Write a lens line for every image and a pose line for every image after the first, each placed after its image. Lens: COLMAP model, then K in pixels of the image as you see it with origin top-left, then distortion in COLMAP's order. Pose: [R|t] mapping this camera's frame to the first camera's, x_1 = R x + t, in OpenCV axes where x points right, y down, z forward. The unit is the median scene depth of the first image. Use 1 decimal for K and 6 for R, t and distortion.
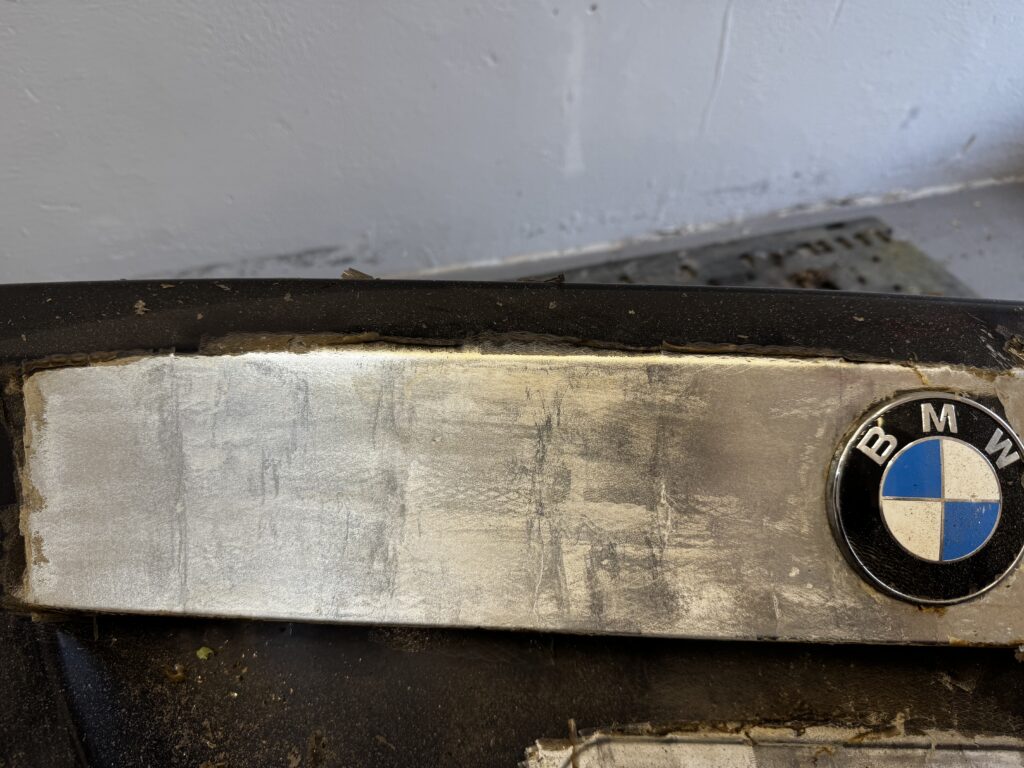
lens RADIAL K [[741.0, 0, 512.0], [0, 741.0, 384.0], [0, 0, 1]] dist [0.006085, -0.079499]
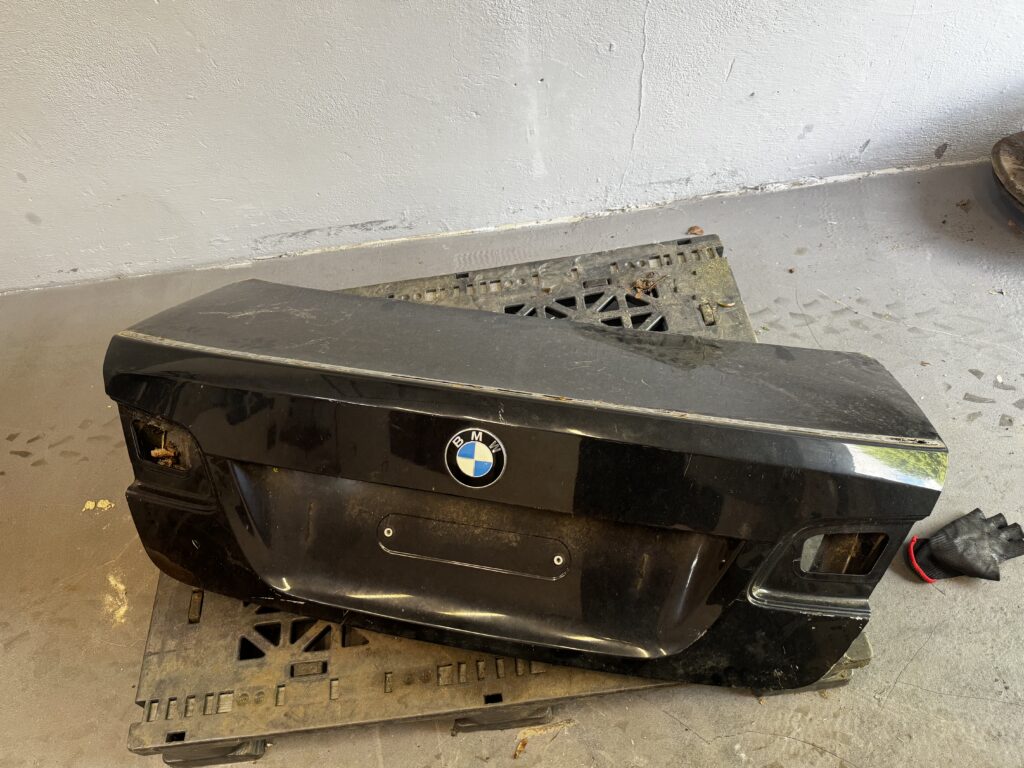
lens RADIAL K [[760.2, 0, 512.0], [0, 760.2, 384.0], [0, 0, 1]] dist [0.047201, -0.129042]
pose [[0.980114, 0.095095, -0.174164, 1.289356], [-0.047898, 0.965114, 0.257411, -1.058449], [0.192567, -0.243951, 0.950477, -2.150982]]
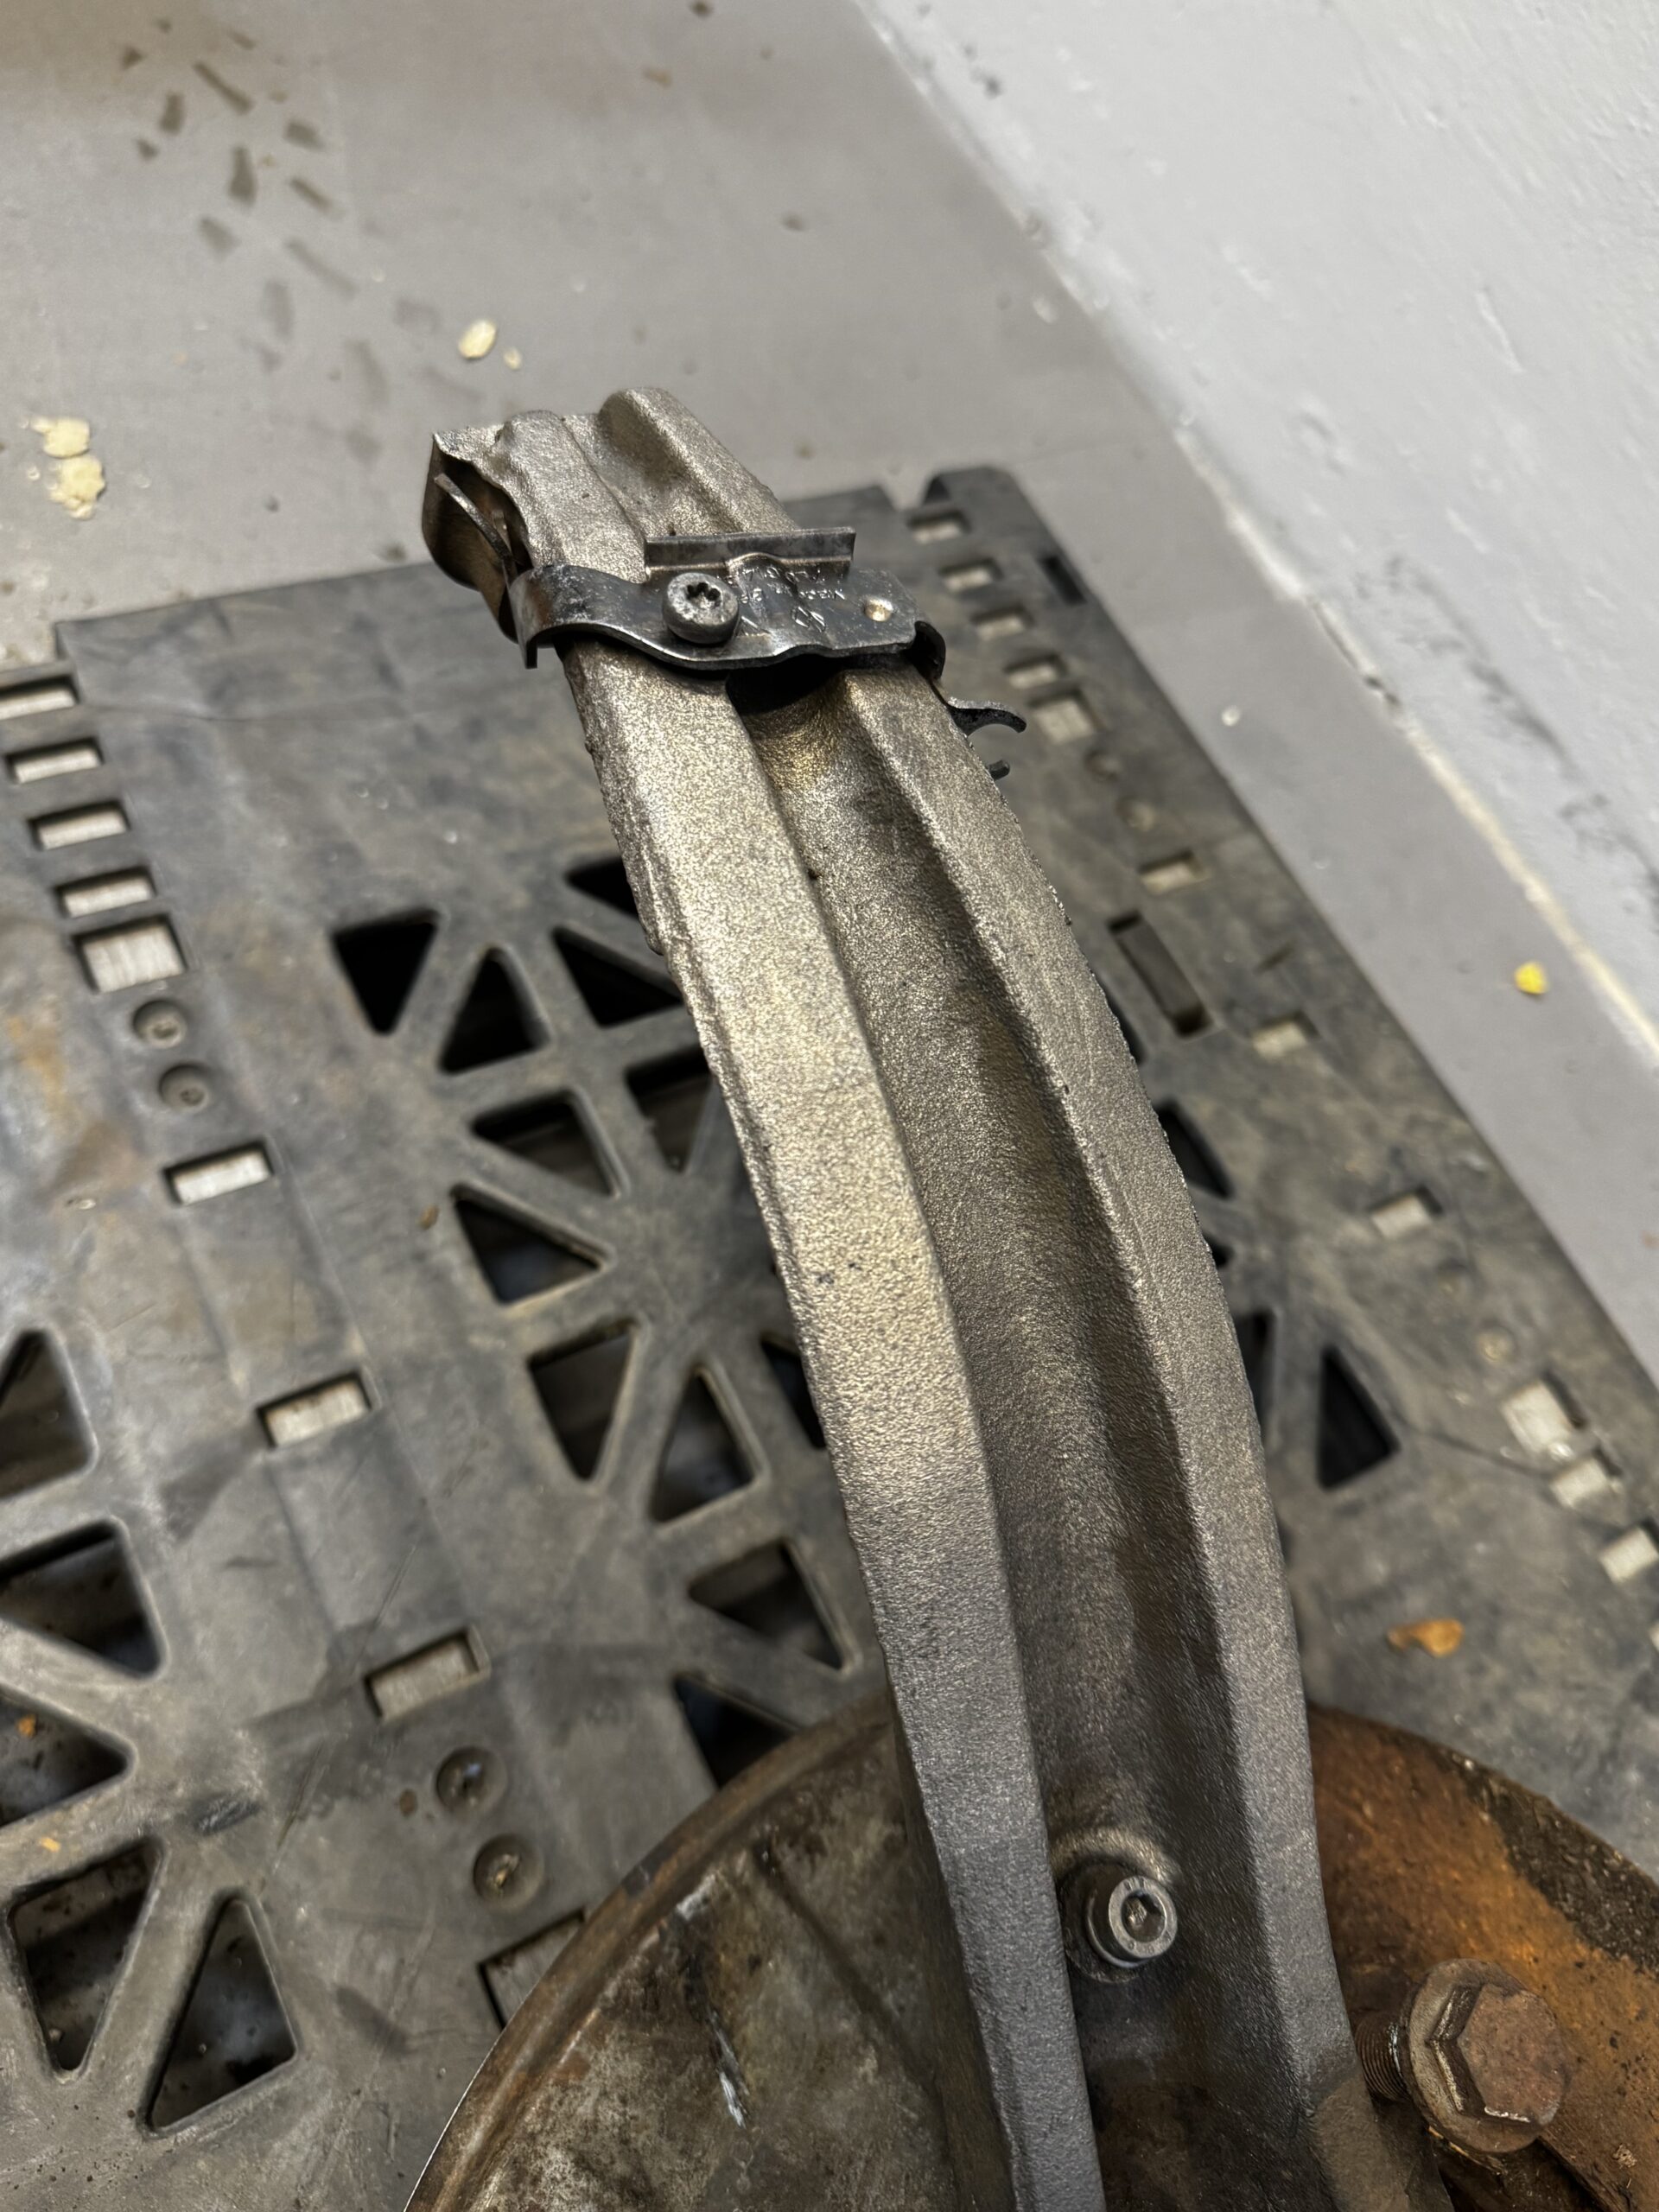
lens RADIAL K [[1642.1, 0, 829.5], [0, 1642.1, 1106.0], [0, 0, 1]] dist [0.047201, -0.129042]
pose [[0.205880, 0.883043, -0.421720, 0.090961], [-0.801944, 0.399218, 0.444423, -0.606209], [0.560803, 0.246698, 0.790342, 0.787268]]
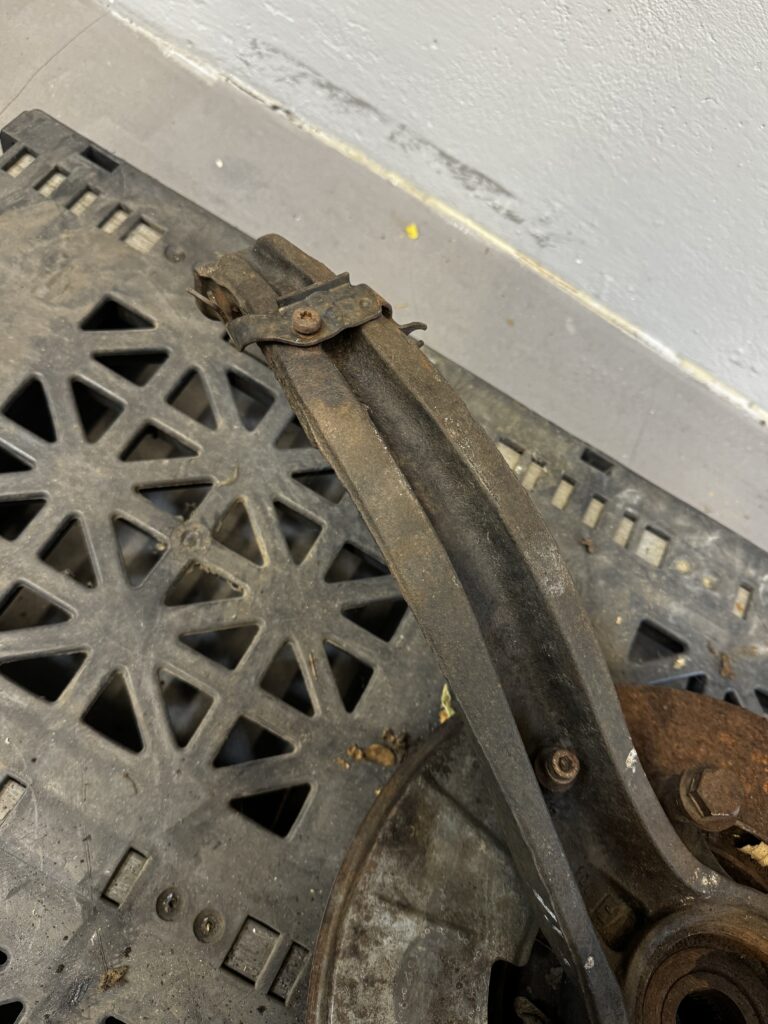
lens RADIAL K [[760.2, 0, 384.0], [0, 760.2, 512.0], [0, 0, 1]] dist [0.047201, -0.129042]
pose [[0.696873, 0.713024, -0.077230, -0.196321], [-0.626670, 0.657742, 0.417923, -0.810547], [0.348787, -0.242842, 0.905194, 0.917829]]
